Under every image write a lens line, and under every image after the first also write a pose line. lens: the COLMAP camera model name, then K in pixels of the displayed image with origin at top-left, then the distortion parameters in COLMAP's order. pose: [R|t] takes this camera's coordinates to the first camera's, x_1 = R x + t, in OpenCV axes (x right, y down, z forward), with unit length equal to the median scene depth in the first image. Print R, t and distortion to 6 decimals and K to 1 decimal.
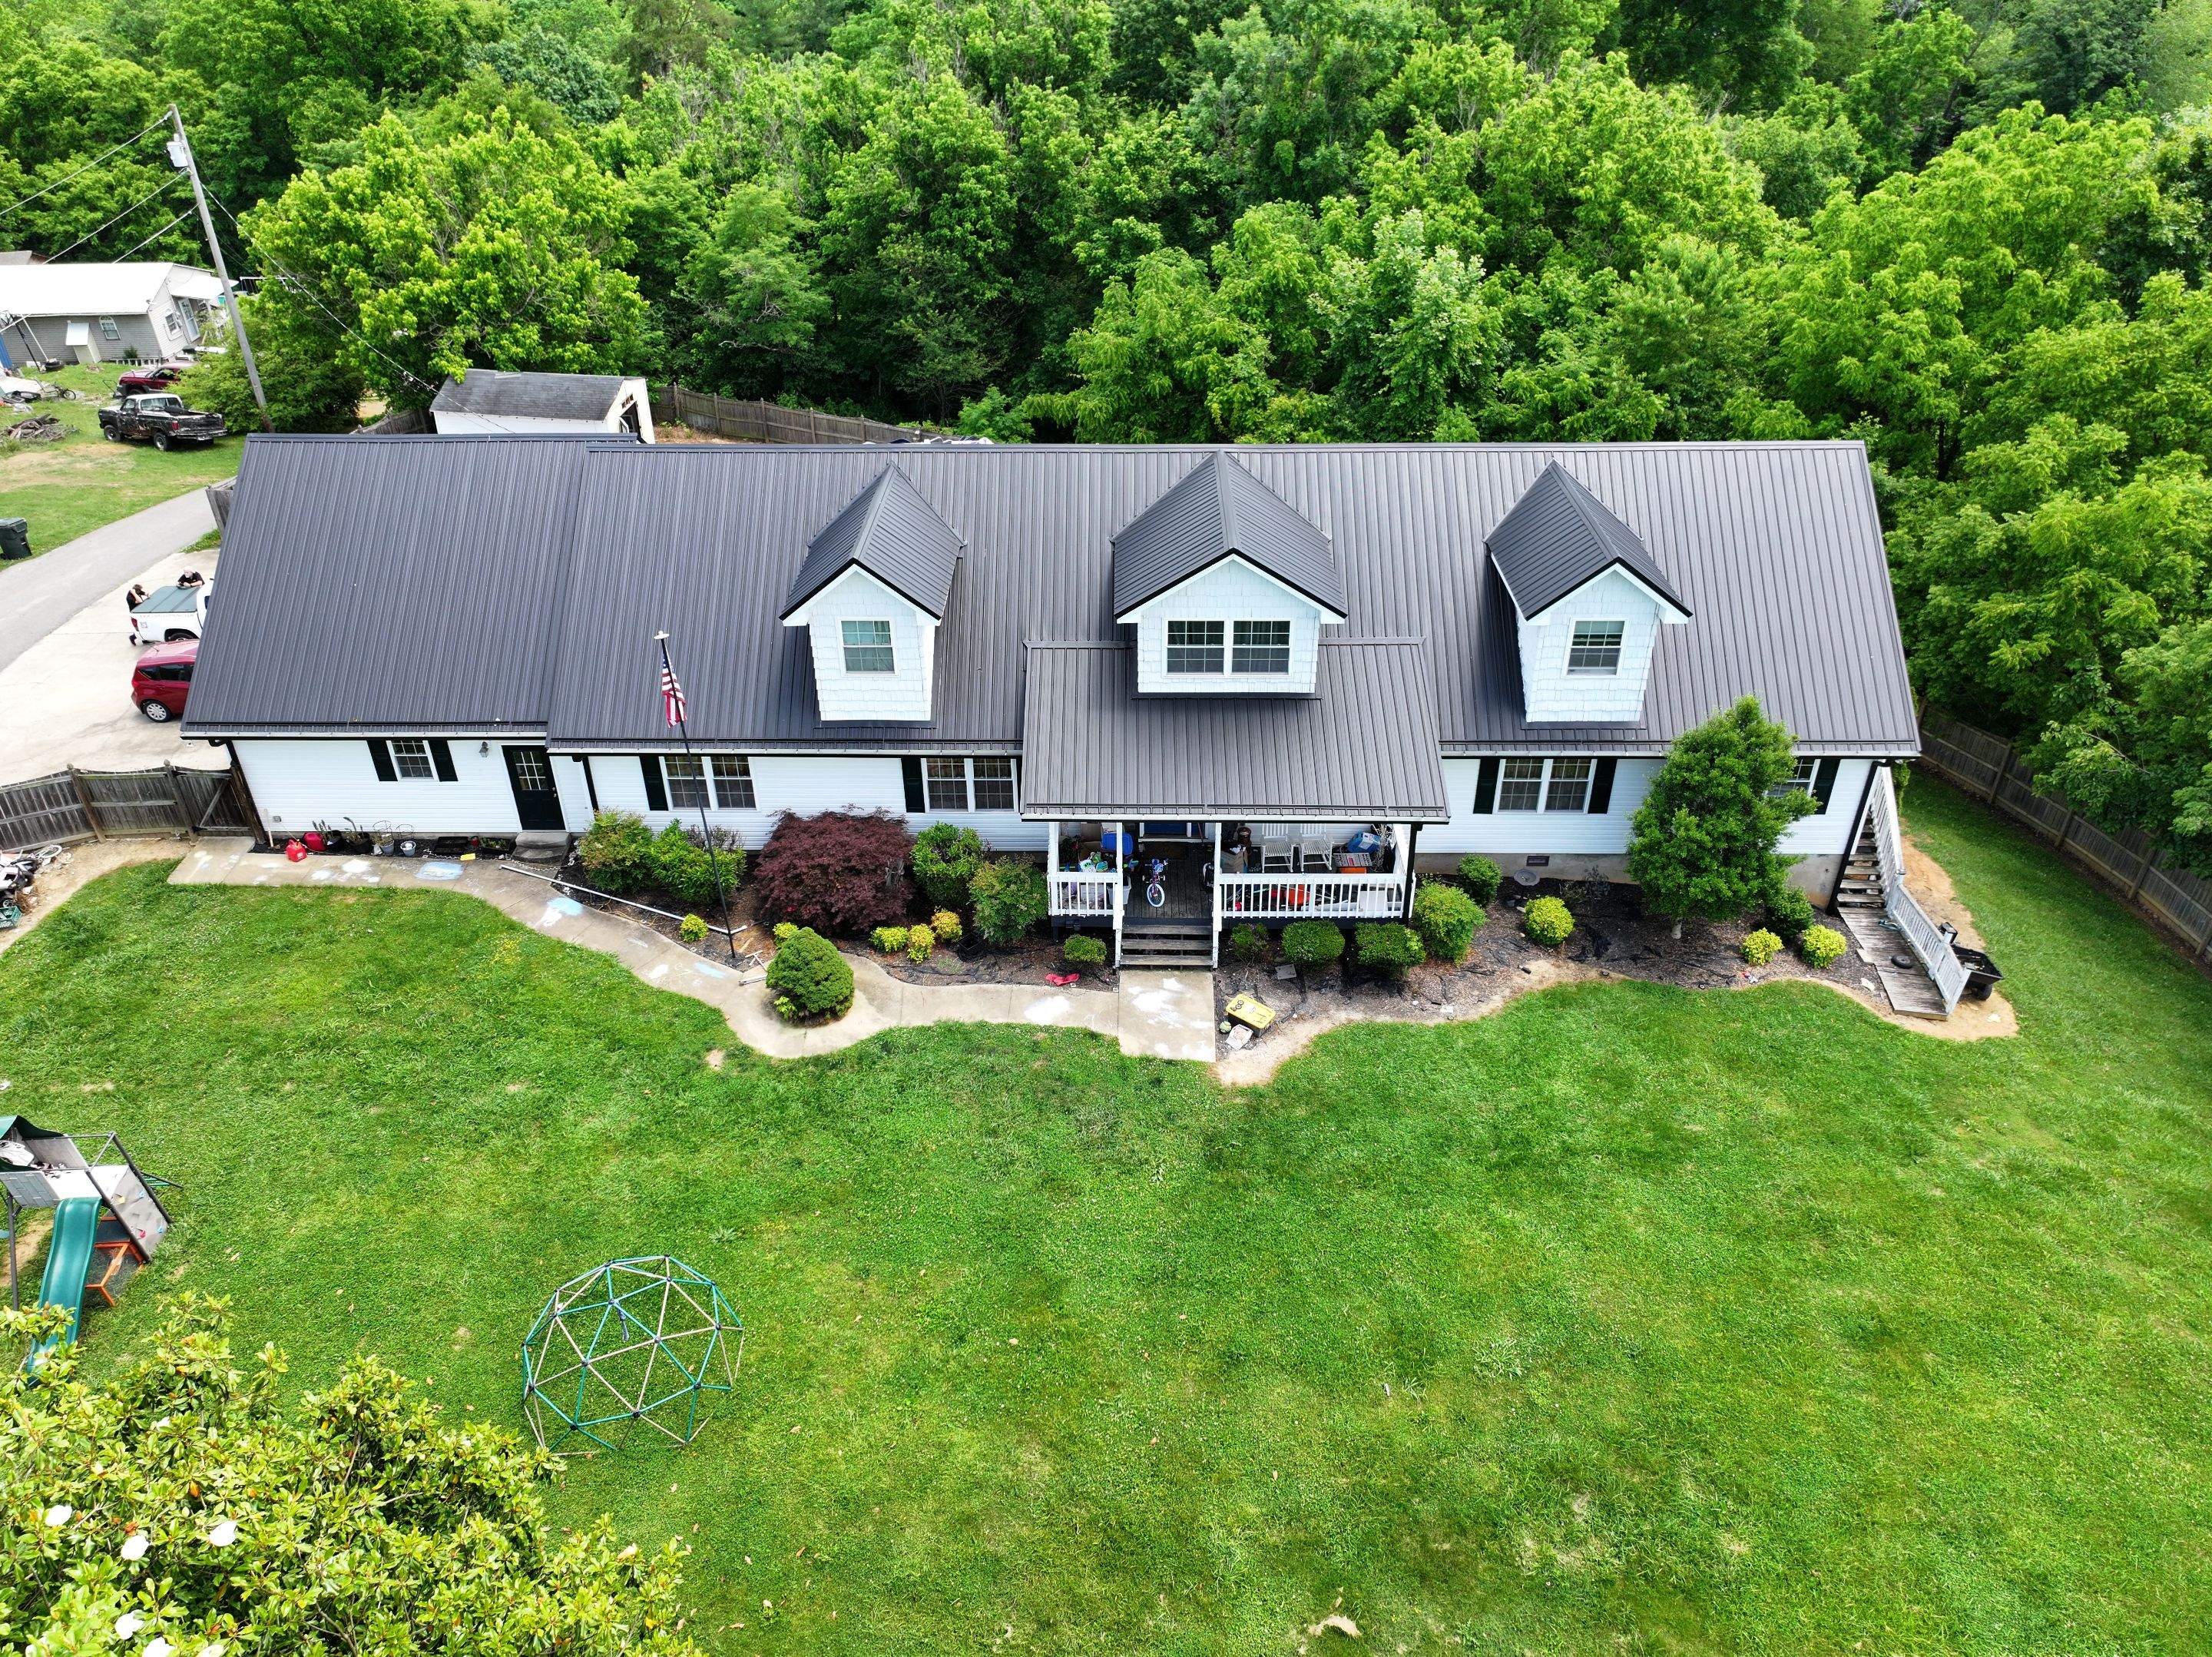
lens RADIAL K [[1545.6, 0, 1106.0], [0, 1545.6, 828.5], [0, 0, 1]] dist [0.004725, 0.009025]
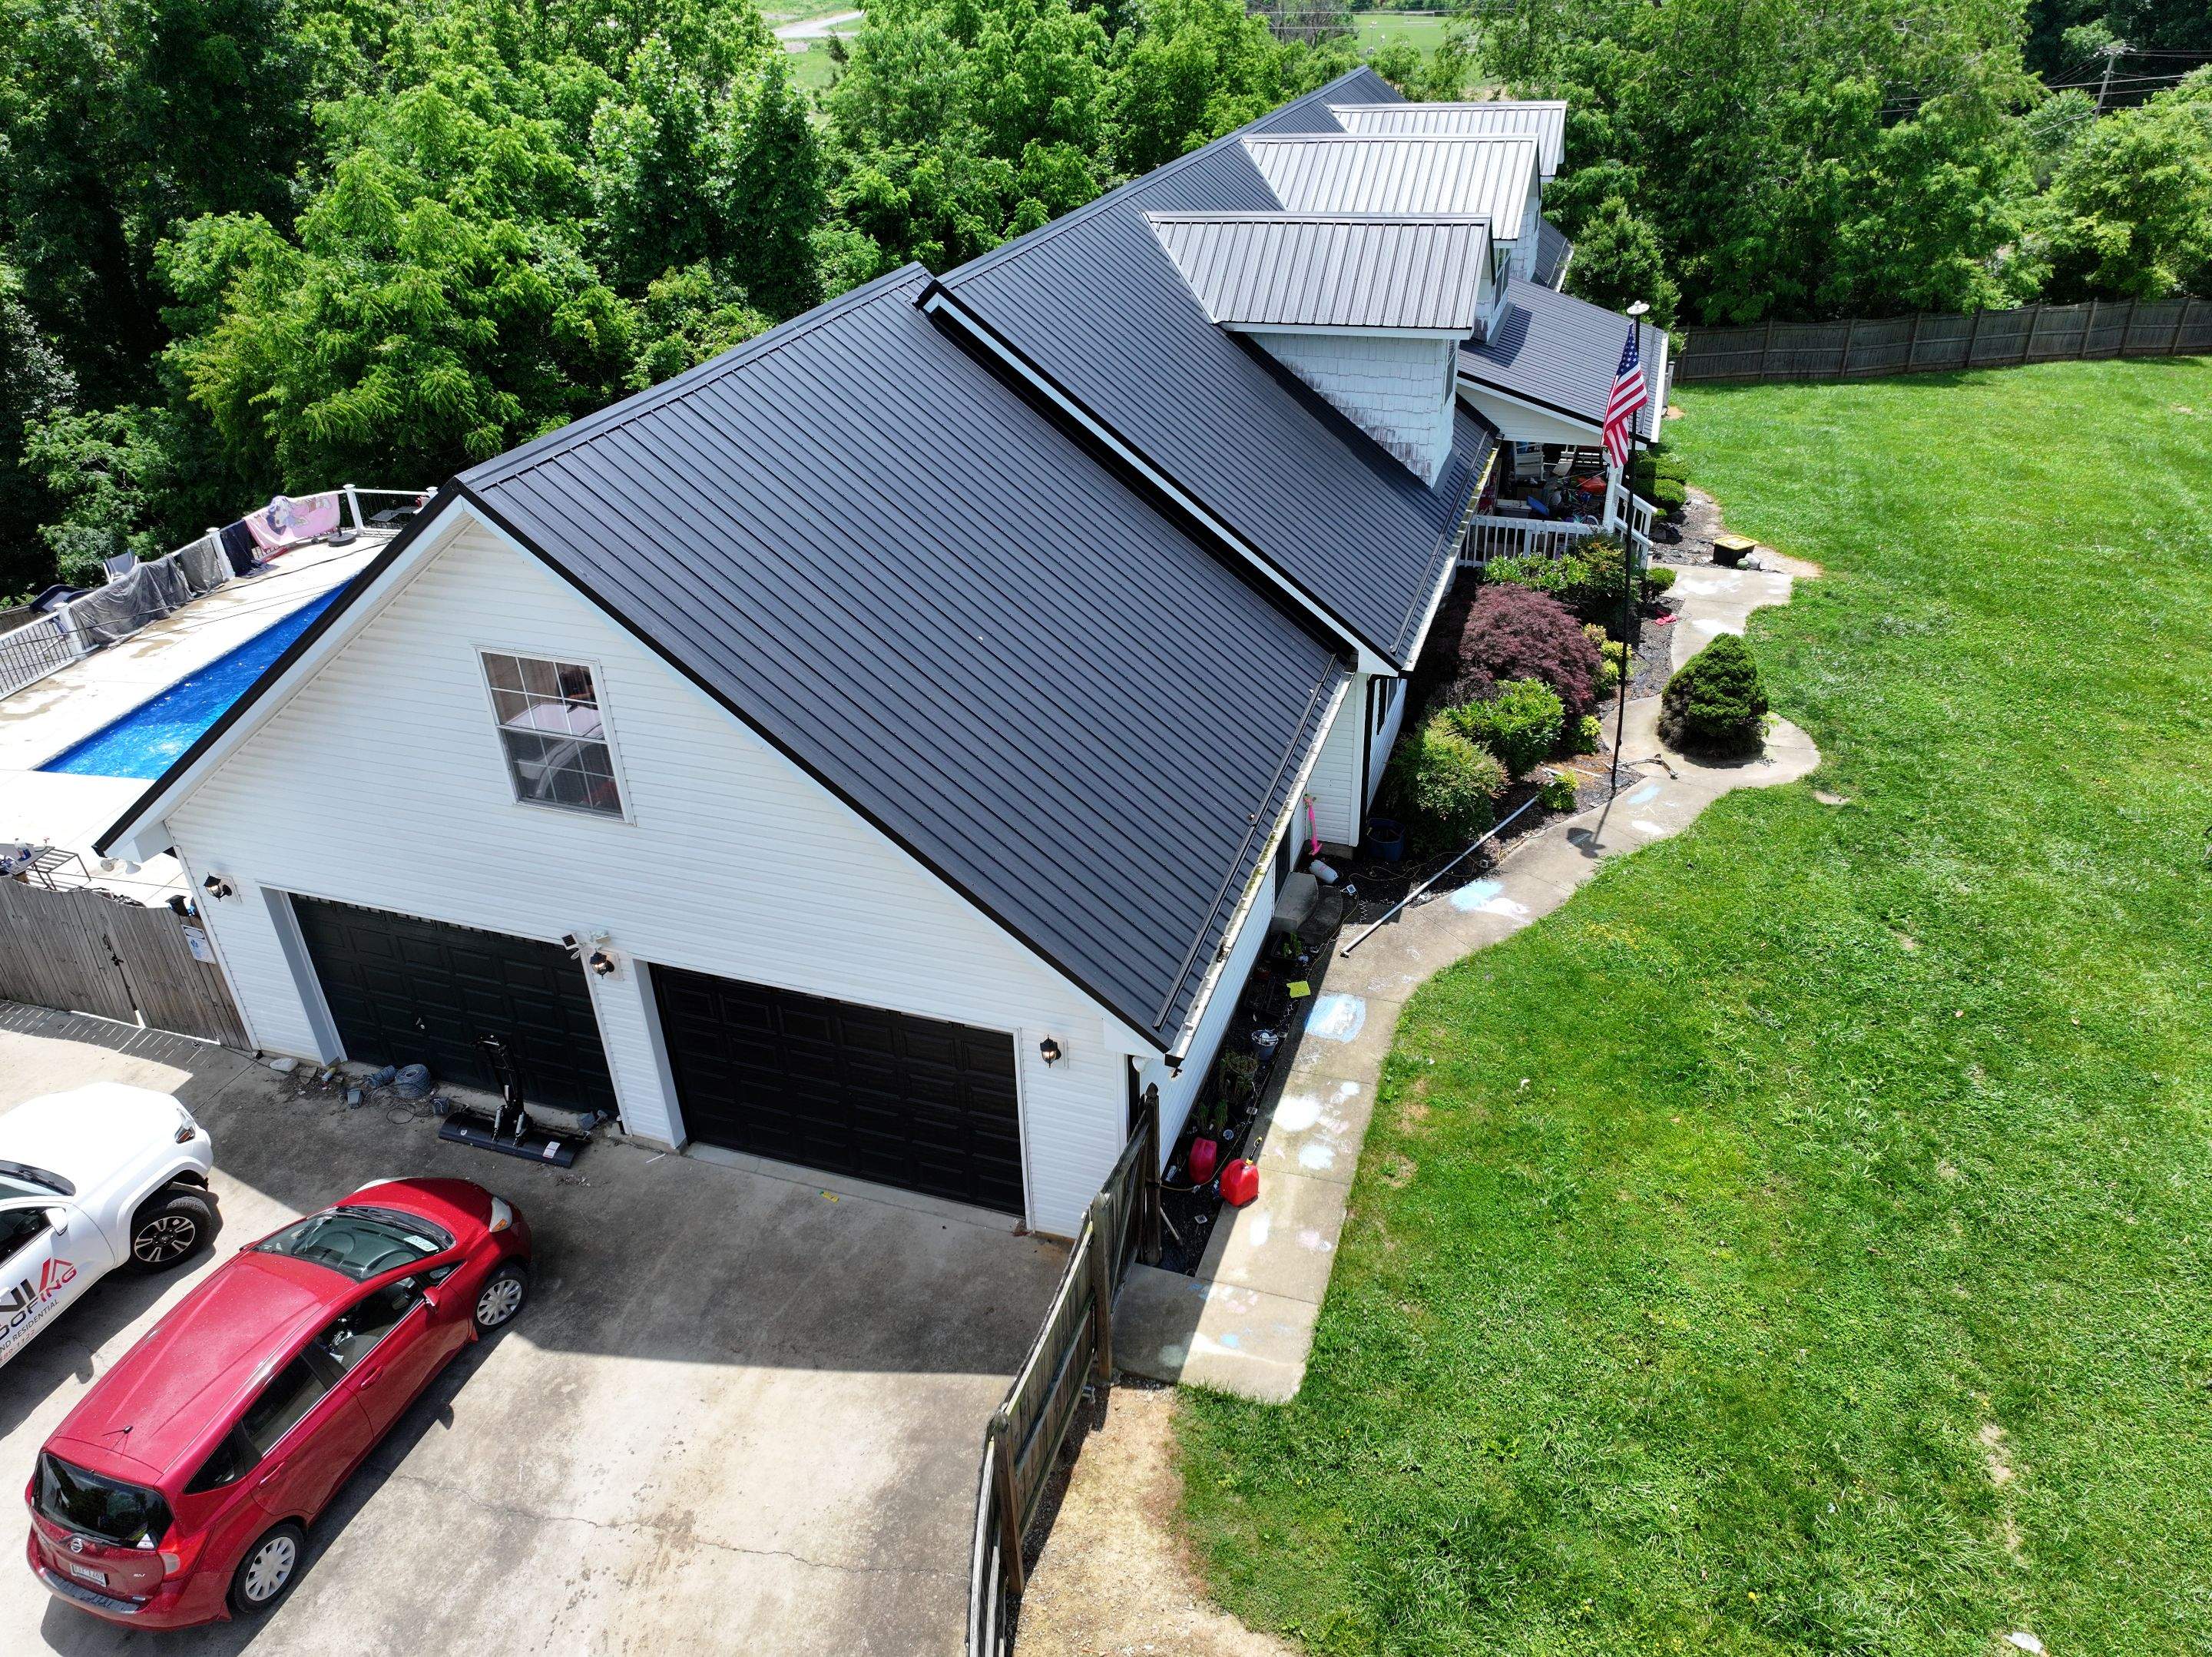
lens RADIAL K [[1540.5, 0, 1106.0], [0, 1540.5, 828.5], [0, 0, 1]] dist [0.000688, 0.002676]
pose [[0.299758, -0.487130, 0.820274, -0.881305], [0.545908, 0.792715, 0.271269, -0.218598], [-0.782387, 0.366480, 0.503551, 0.785115]]
